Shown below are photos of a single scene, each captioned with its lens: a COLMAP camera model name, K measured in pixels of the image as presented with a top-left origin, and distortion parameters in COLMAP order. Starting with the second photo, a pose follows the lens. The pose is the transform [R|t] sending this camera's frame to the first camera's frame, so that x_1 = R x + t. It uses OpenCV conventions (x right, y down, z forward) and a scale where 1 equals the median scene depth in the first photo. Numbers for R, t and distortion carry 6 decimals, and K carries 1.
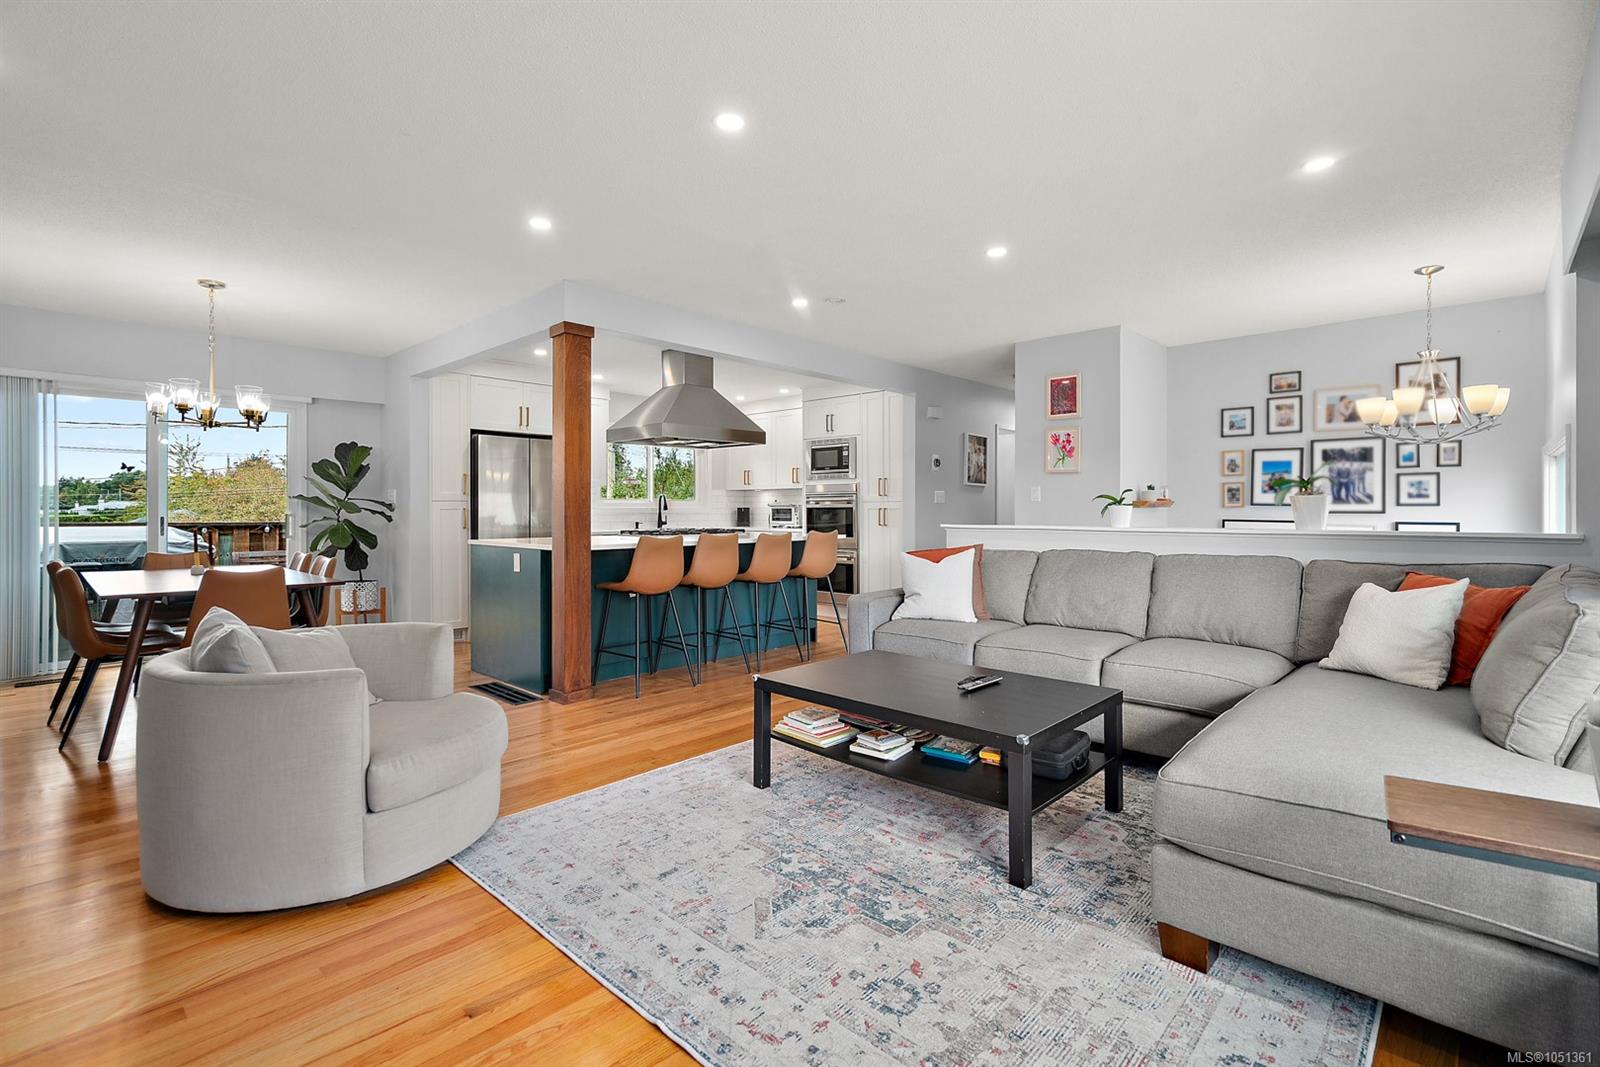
lens RADIAL K [[727.1, 0, 807.3], [0, 727.1, 507.3], [0, 0, 1]] dist [-0.007689, 0.003940]
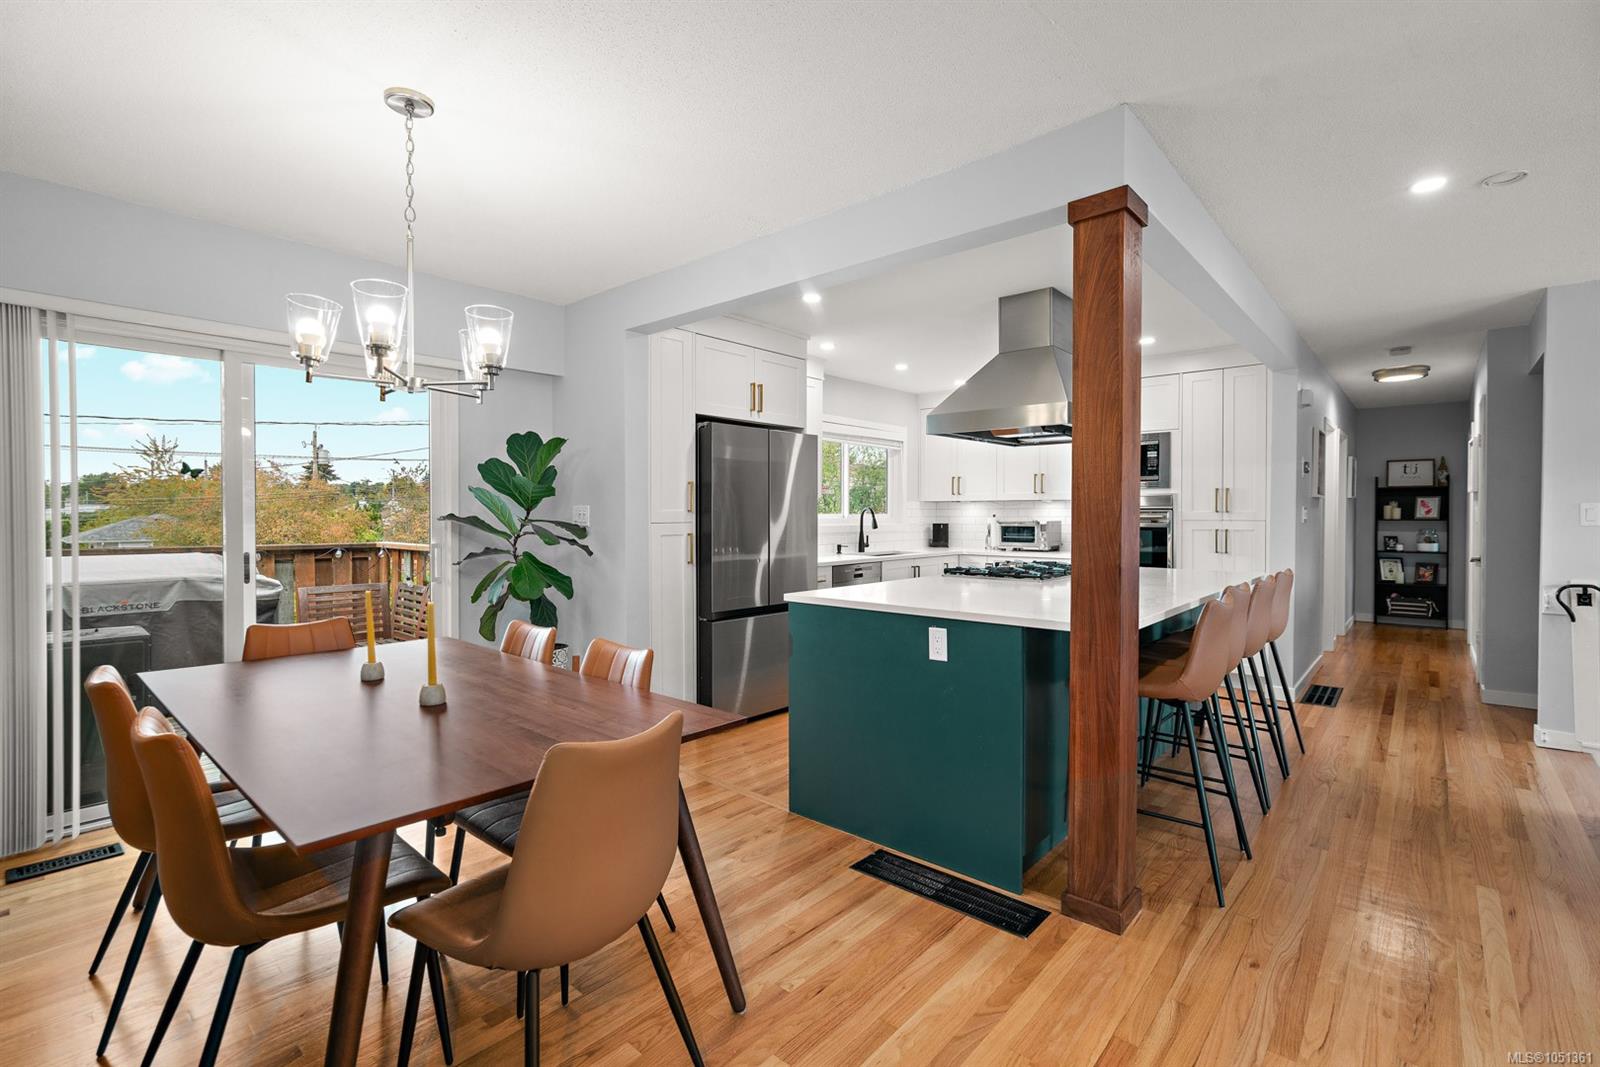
lens RADIAL K [[727.1, 0, 812.4], [0, 727.1, 522.6], [0, 0, 1]] dist [-0.007689, 0.003940]
pose [[0.999406, 0.001338, 0.034431, -0.404340], [-0.001877, 0.999876, 0.015621, -0.019986], [-0.034406, -0.015677, 0.999285, 0.349223]]
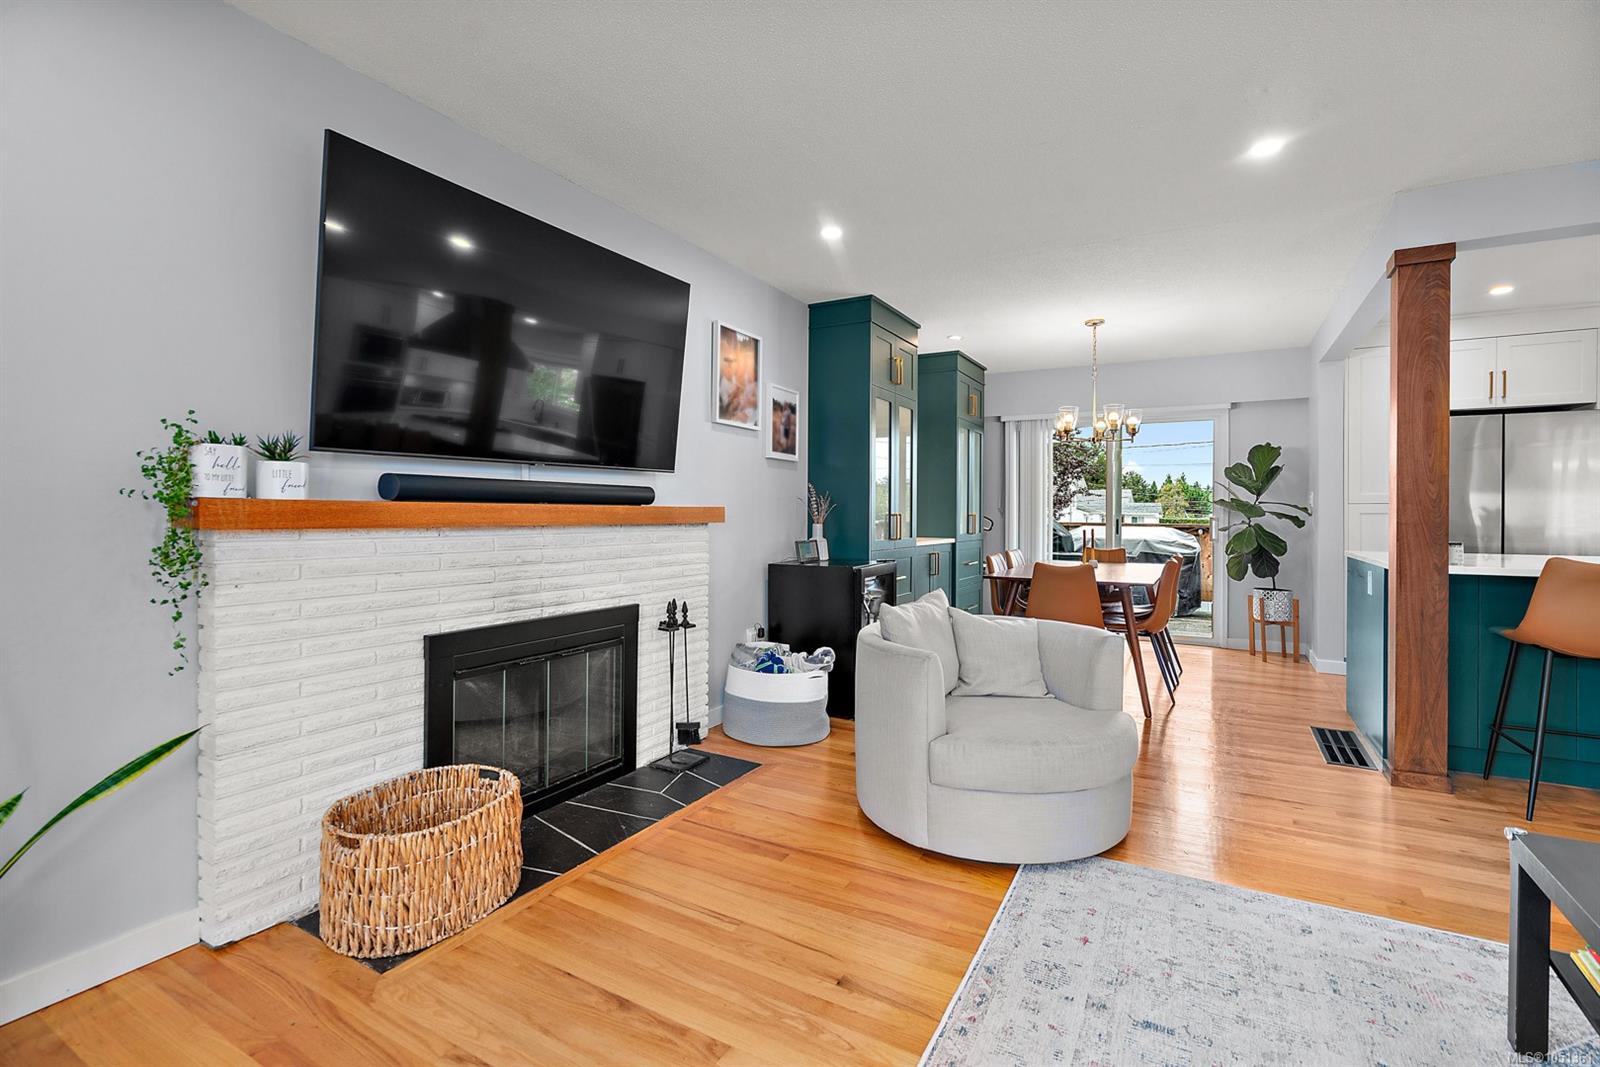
lens RADIAL K [[727.1, 0, 814.9], [0, 727.1, 512.9], [0, 0, 1]] dist [-0.007689, 0.003940]
pose [[0.245828, 0.000353, -0.969313, 0.154383], [0.000057, 1.000000, 0.000379, 0.001589], [0.969313, -0.000148, 0.245828, 0.191268]]
